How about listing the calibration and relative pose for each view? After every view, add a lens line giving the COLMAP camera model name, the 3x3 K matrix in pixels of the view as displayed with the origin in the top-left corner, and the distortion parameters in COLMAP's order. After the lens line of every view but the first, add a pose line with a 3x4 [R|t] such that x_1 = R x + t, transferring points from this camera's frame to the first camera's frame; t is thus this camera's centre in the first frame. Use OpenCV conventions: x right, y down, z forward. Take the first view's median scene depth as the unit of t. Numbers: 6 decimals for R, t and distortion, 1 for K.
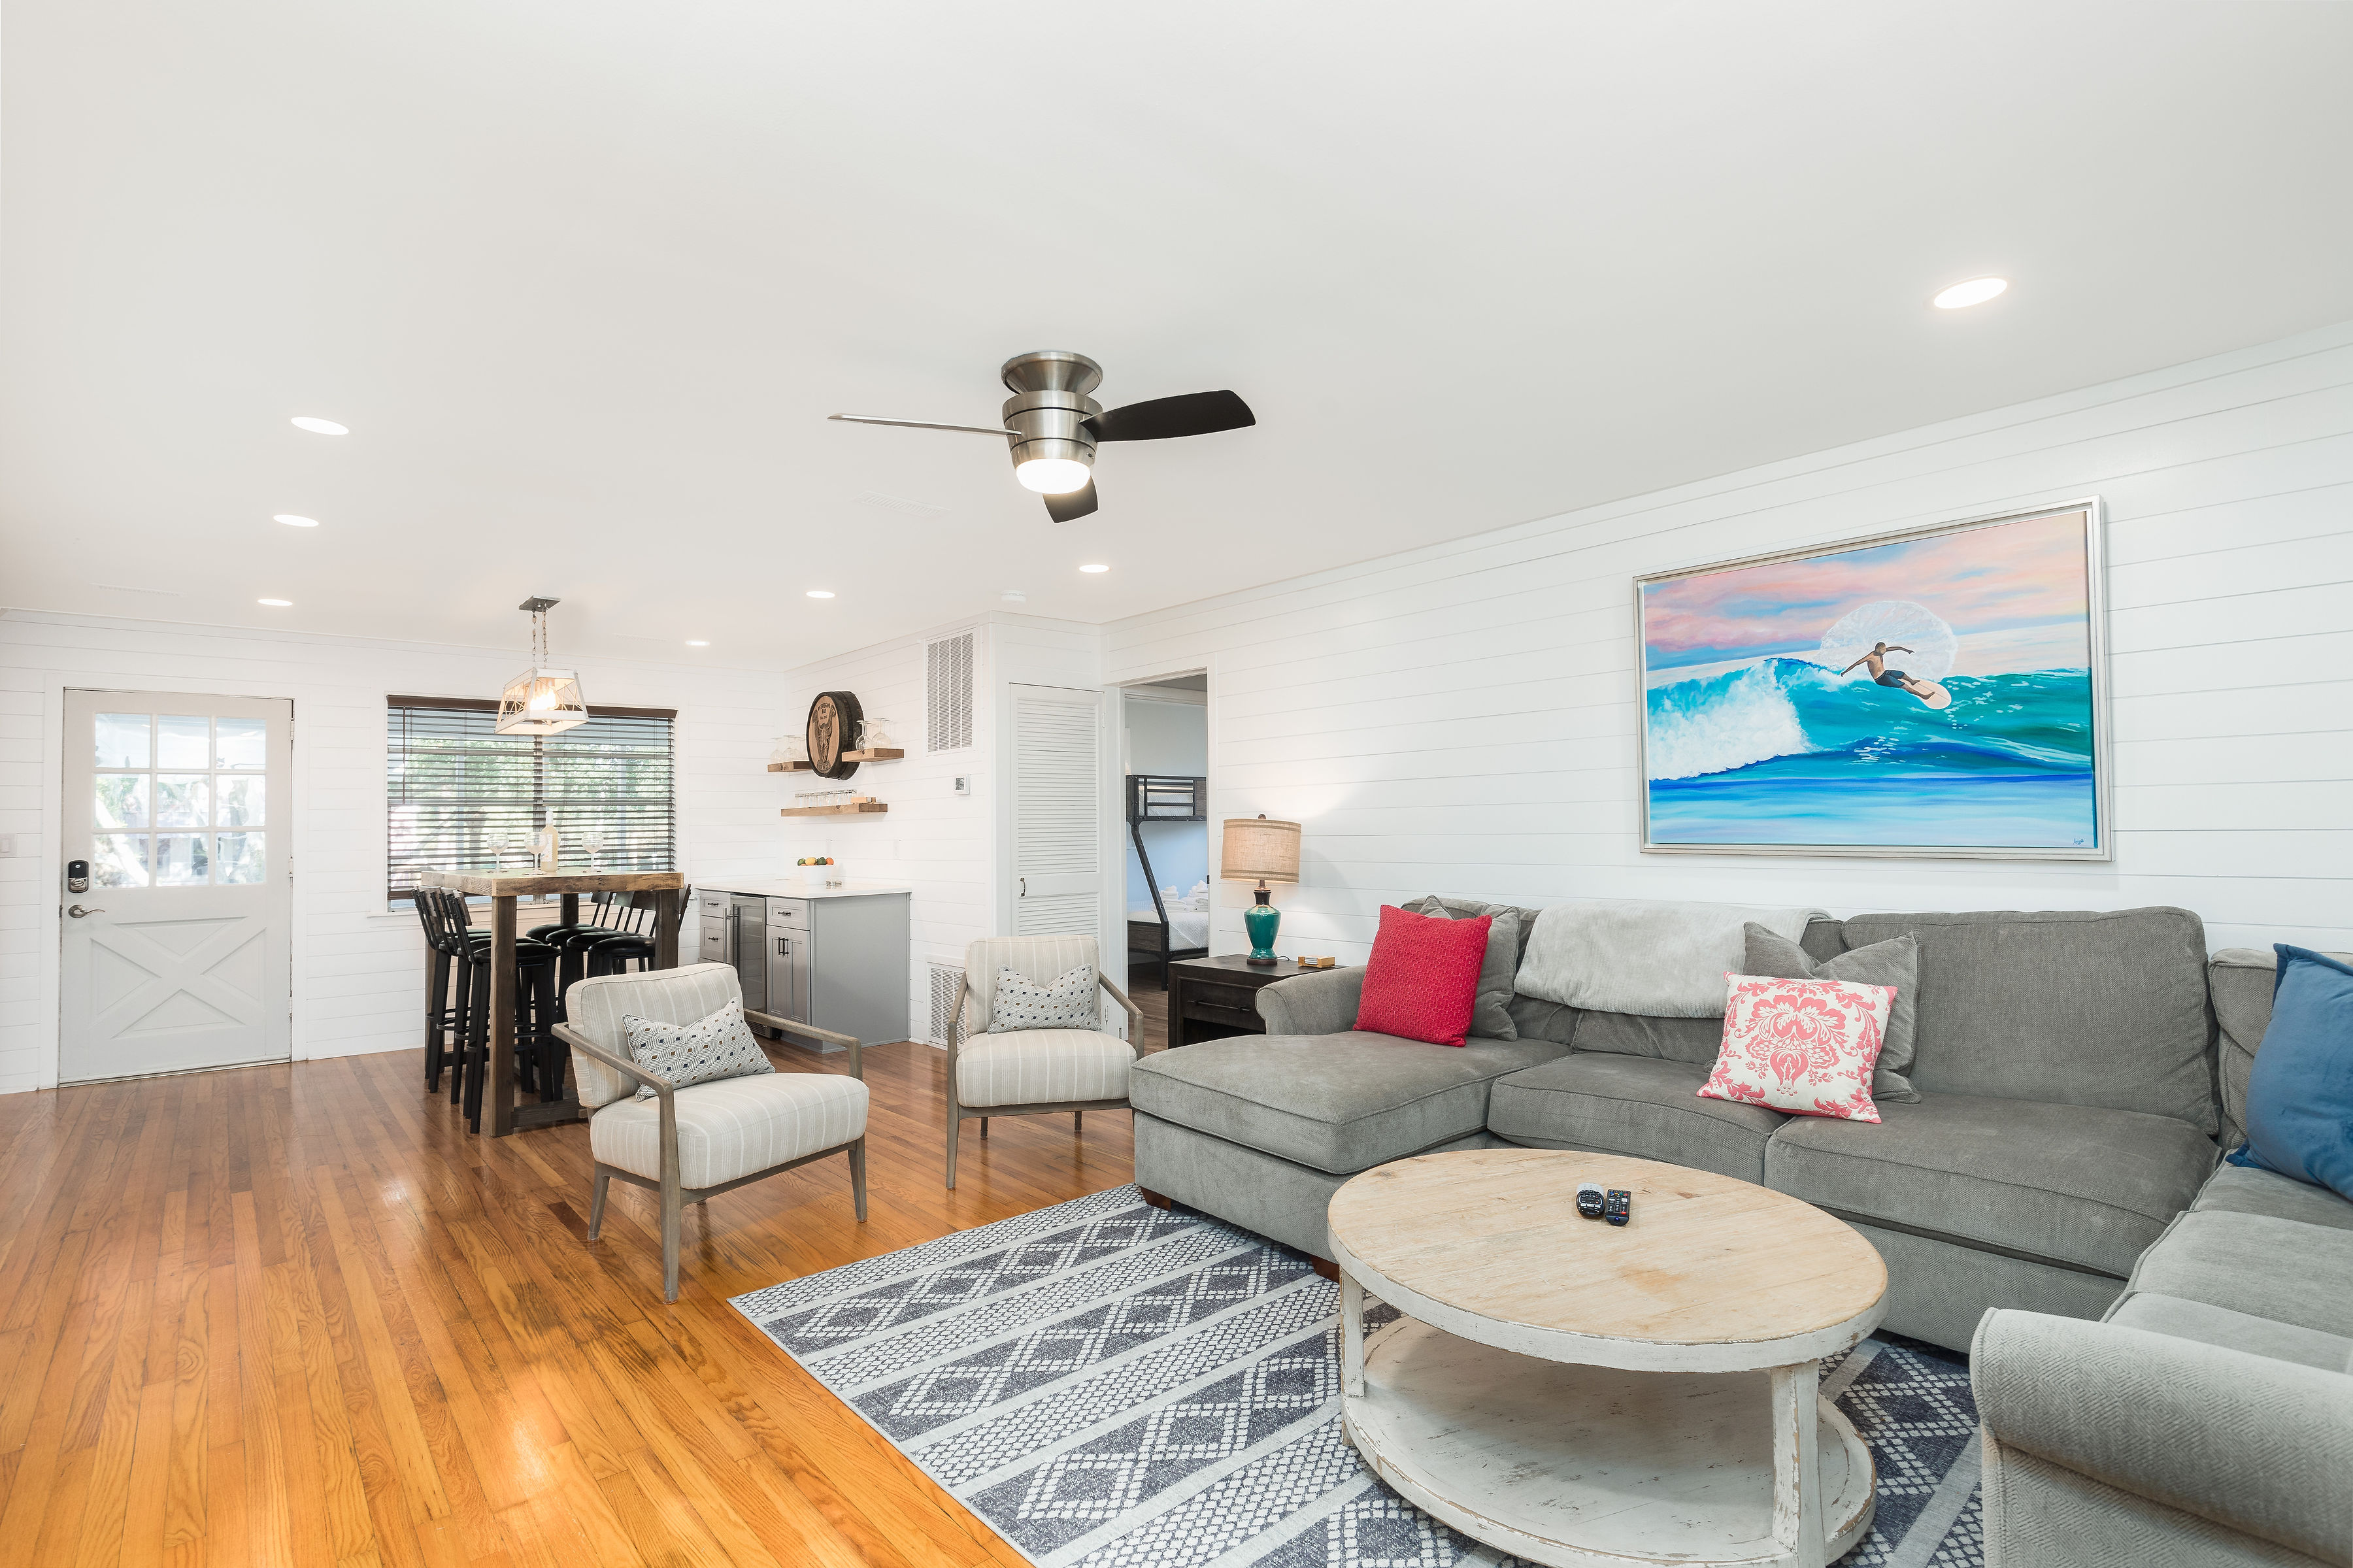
lens RADIAL K [[1100.3, 0, 1177.3], [0, 1100.3, 792.8], [0, 0, 1]] dist [-0.000852, 0.000037]
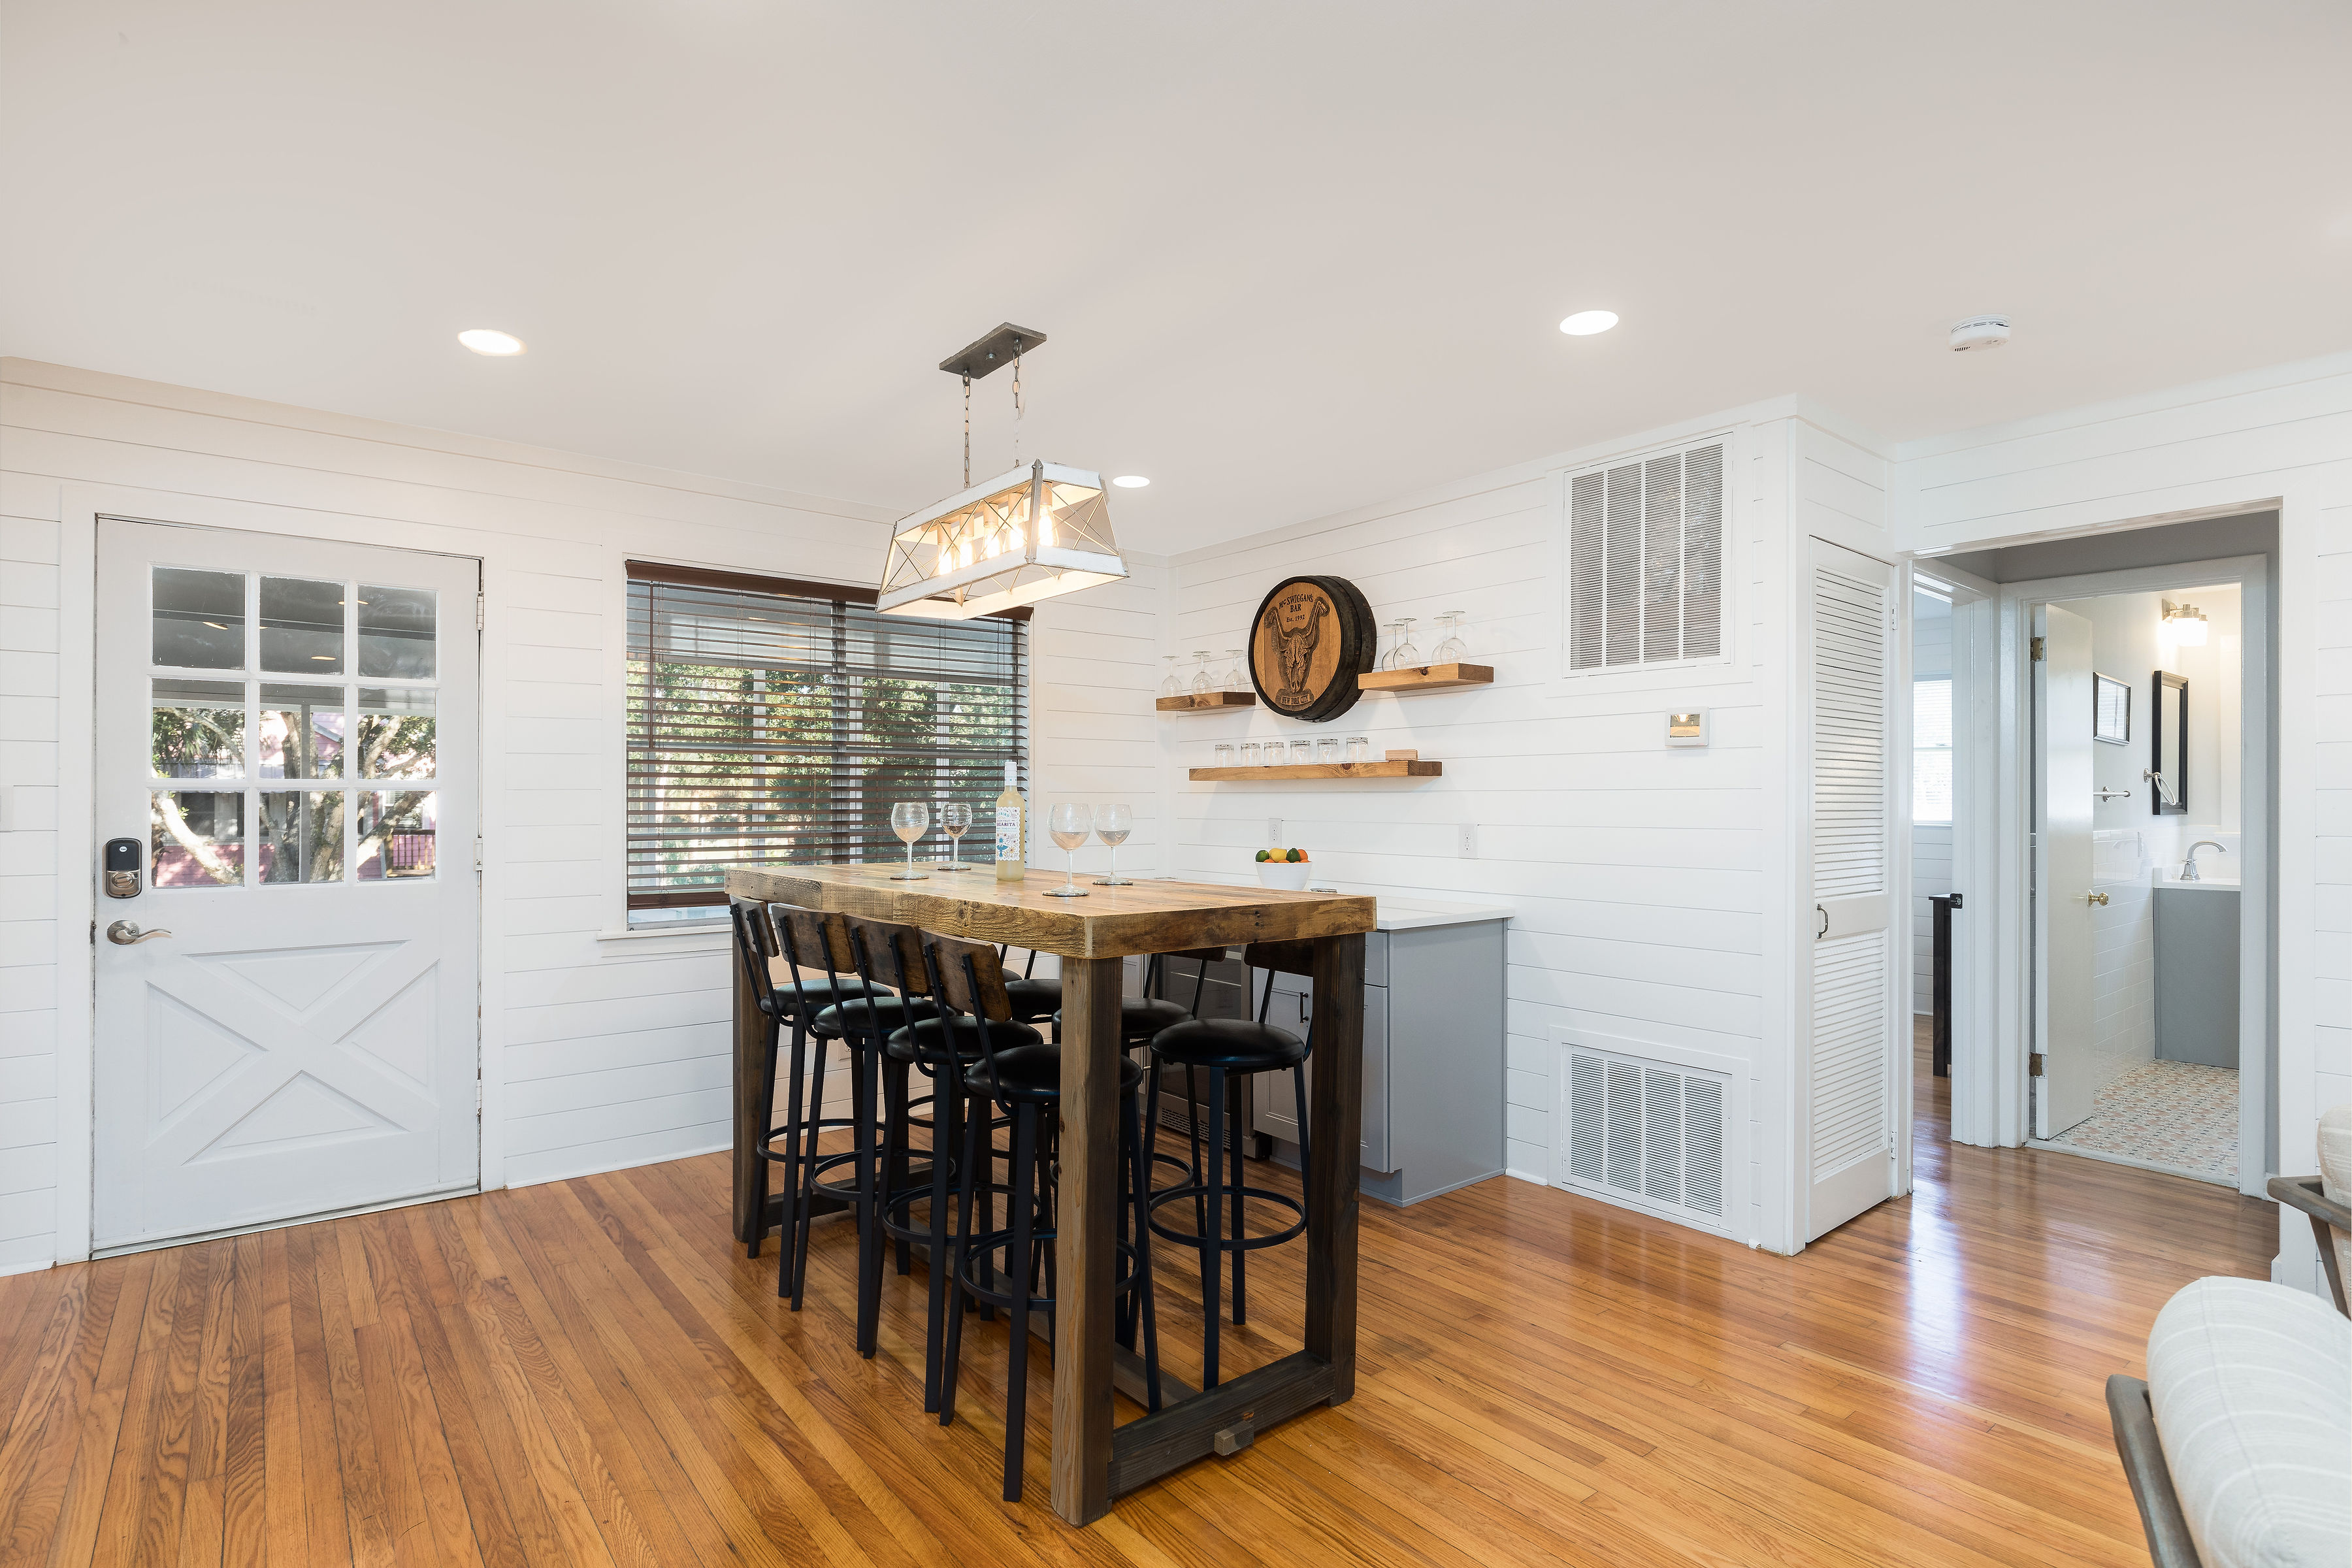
lens RADIAL K [[1160.9, 0, 1169.4], [0, 1160.9, 792.7], [0, 0, 1]] dist [0.001804, 0.000503]
pose [[0.998733, 0.019935, -0.046206, -0.408294], [-0.018720, 0.999472, 0.026570, 0.013173], [0.046711, -0.025671, 0.998579, 0.402480]]
